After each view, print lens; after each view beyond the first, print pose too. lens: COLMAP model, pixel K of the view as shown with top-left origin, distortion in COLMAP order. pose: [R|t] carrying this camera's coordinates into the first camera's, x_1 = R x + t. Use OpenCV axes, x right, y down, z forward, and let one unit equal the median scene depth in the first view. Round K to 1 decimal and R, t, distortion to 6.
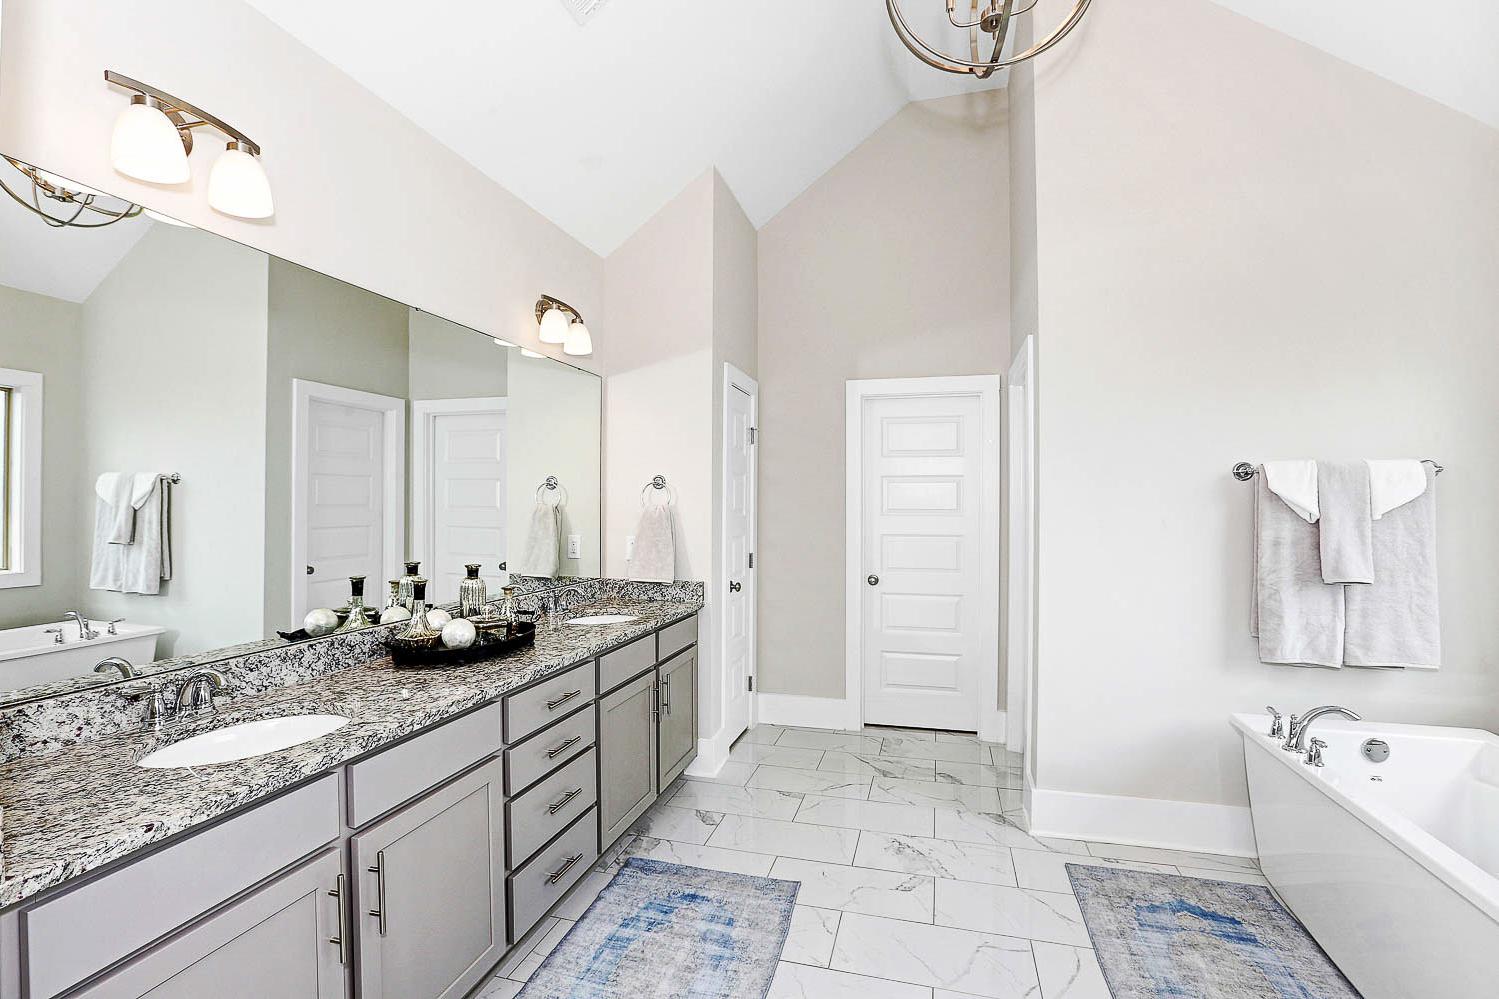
lens RADIAL K [[710.5, 0, 730.4], [0, 710.5, 501.9], [0, 0, 1]] dist [-0.025664, 0.000523]
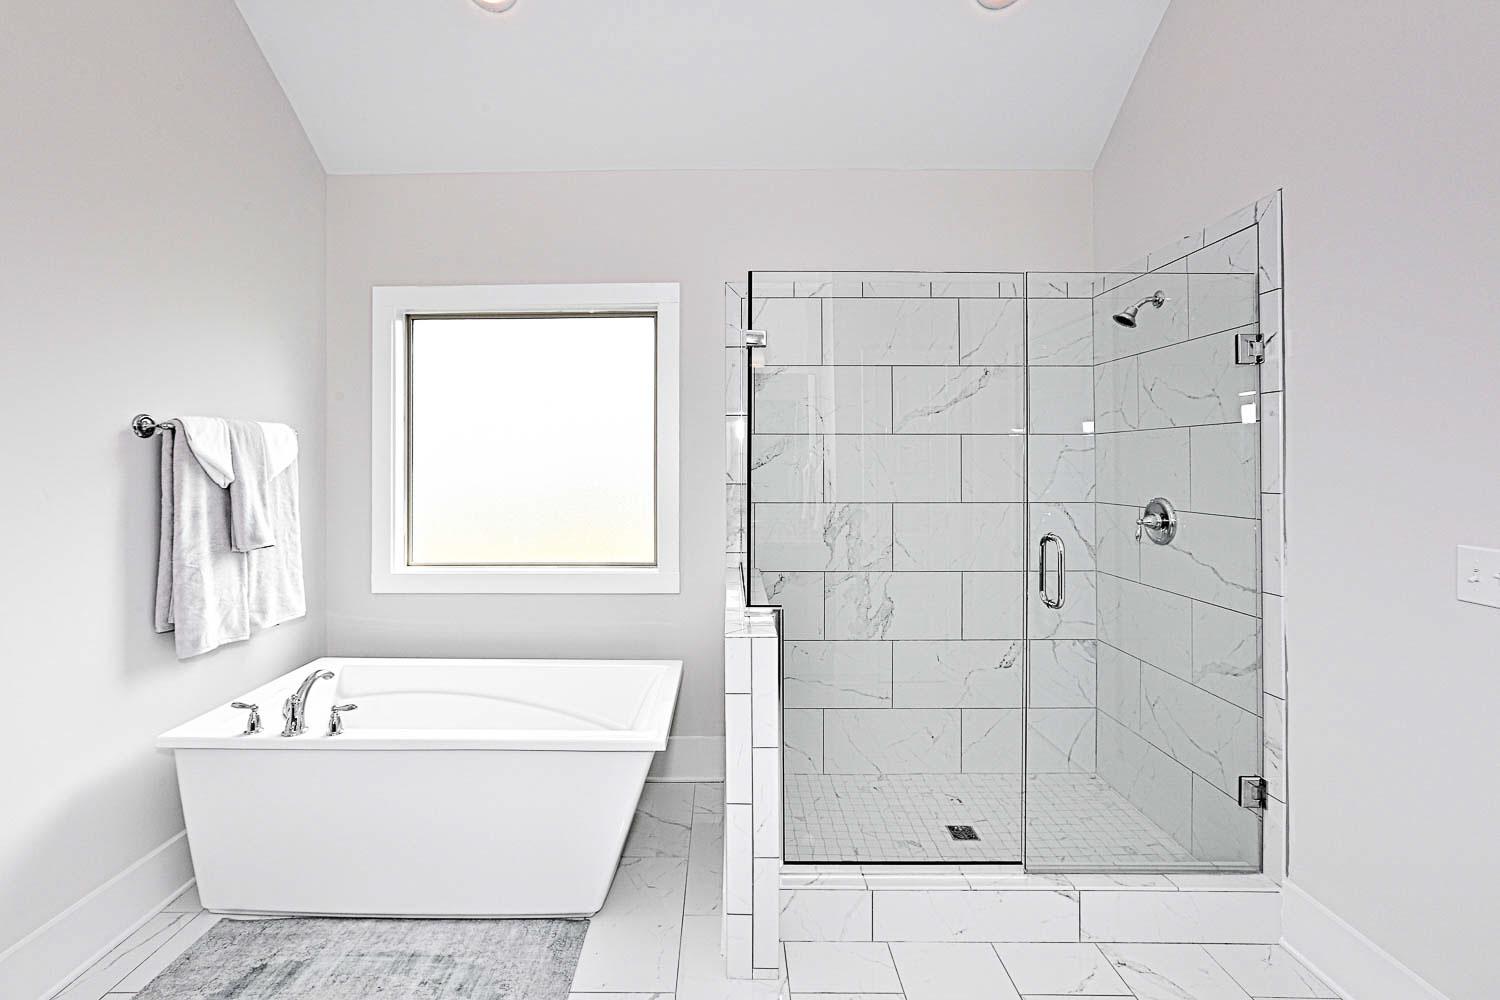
lens RADIAL K [[653.6, 0, 745.8], [0, 653.6, 462.2], [0, 0, 1]] dist [0.016172, 0.000120]
pose [[-0.302252, -0.000656, 0.953228, -0.189629], [-0.002159, 0.999998, 0.000004, -0.004393], [-0.953226, -0.002057, -0.302252, 0.618370]]
